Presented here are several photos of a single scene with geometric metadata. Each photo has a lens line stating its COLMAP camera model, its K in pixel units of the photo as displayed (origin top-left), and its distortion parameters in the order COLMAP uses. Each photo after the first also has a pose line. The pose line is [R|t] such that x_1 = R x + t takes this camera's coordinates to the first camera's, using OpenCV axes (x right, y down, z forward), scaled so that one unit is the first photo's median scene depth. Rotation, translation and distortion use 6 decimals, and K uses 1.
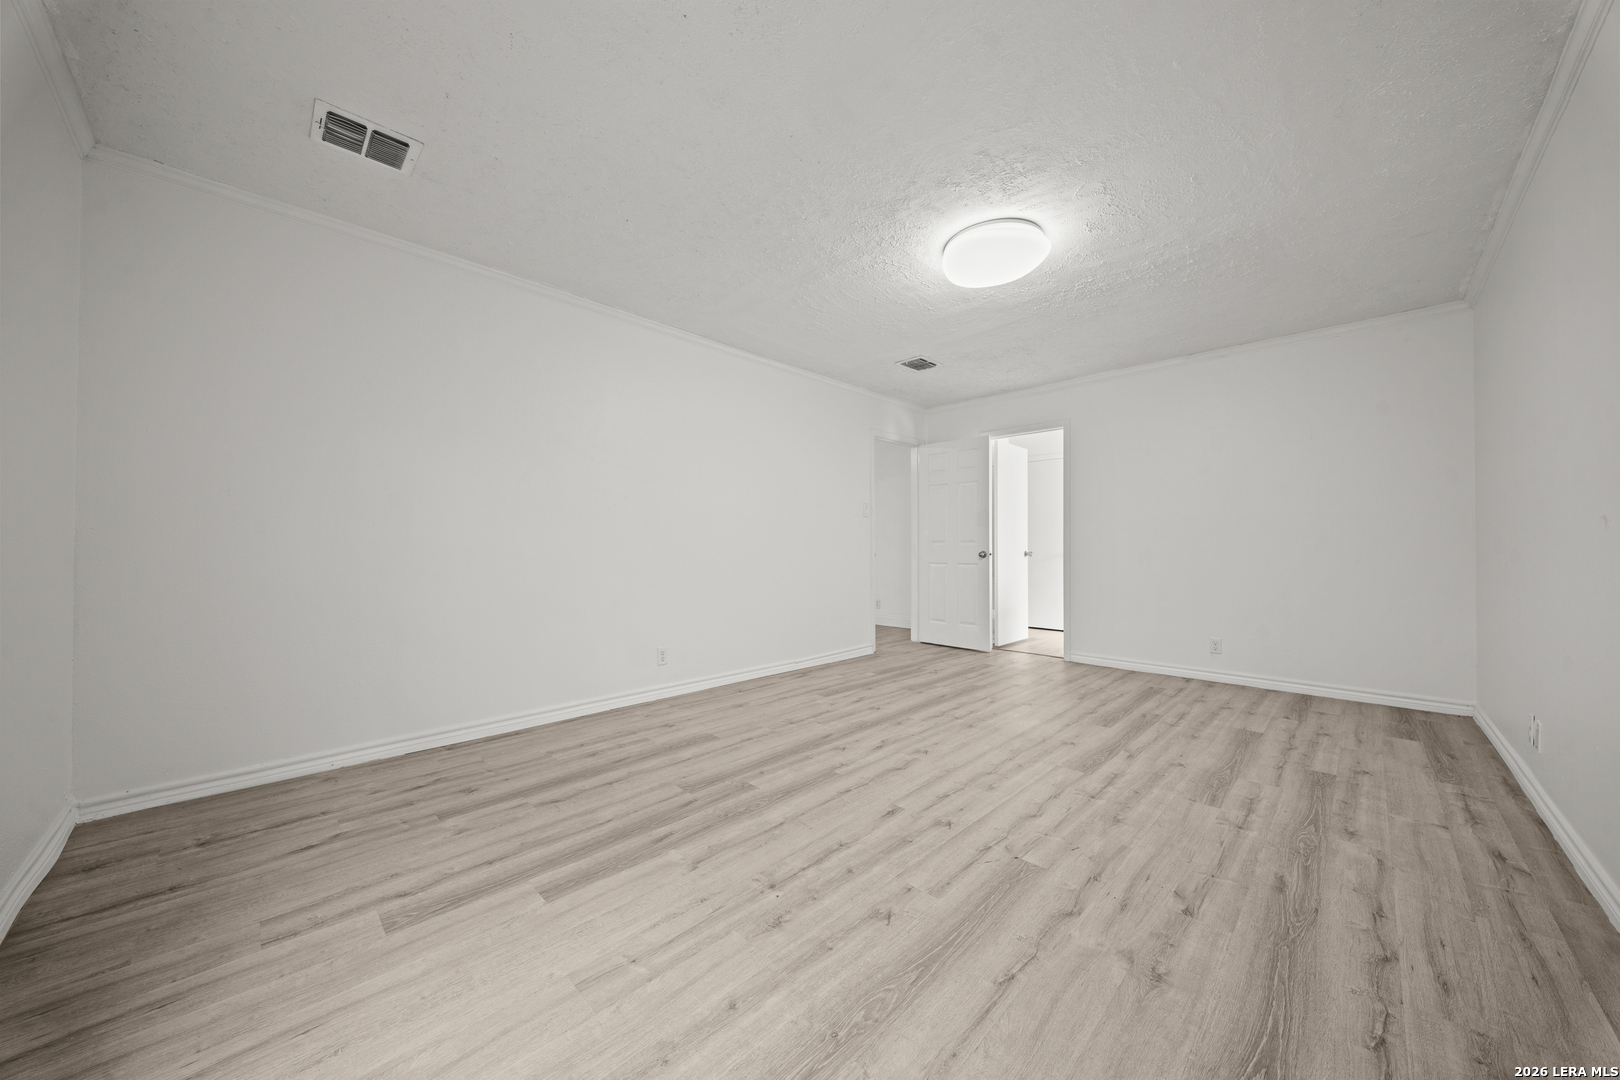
lens RADIAL K [[560.2, 0, 814.4], [0, 560.2, 547.4], [0, 0, 1]] dist [-0.001841, -0.001307]
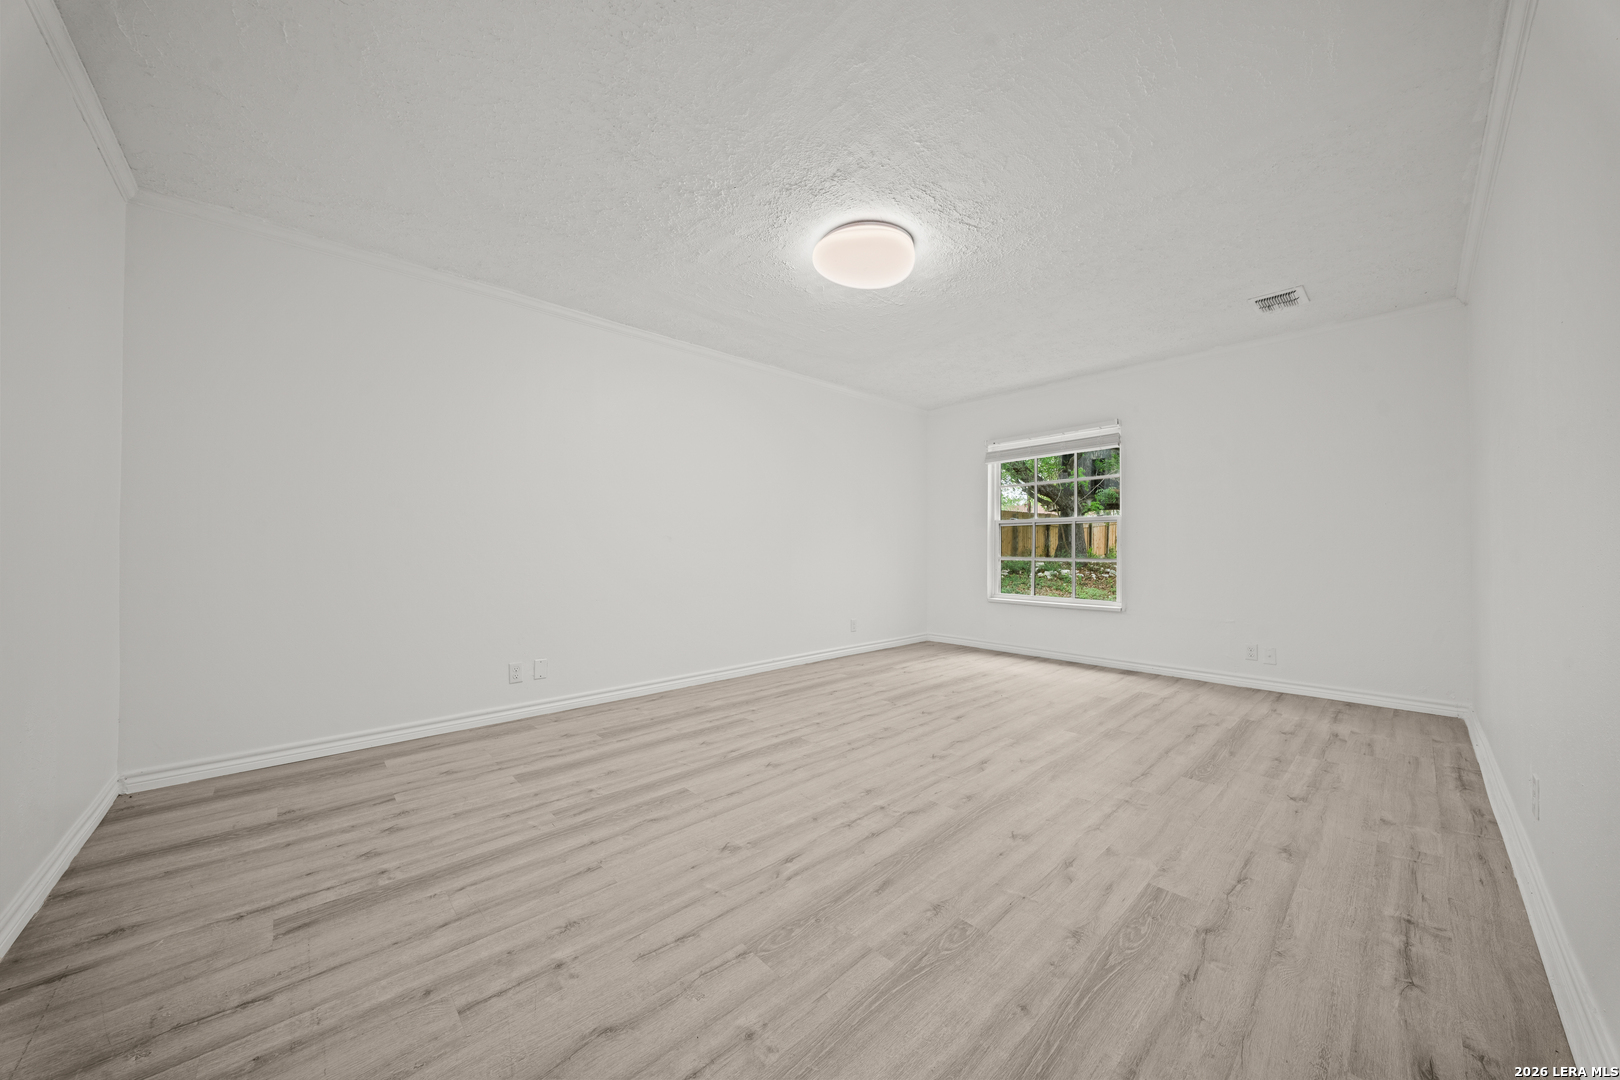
lens RADIAL K [[560.2, 0, 809.6], [0, 560.2, 546.0], [0, 0, 1]] dist [-0.001841, -0.001307]
pose [[-0.998803, 0.000382, 0.048905, 0.364060], [-0.000036, 0.999964, -0.008533, 0.005213], [-0.048906, -0.008524, -0.998767, 1.970676]]
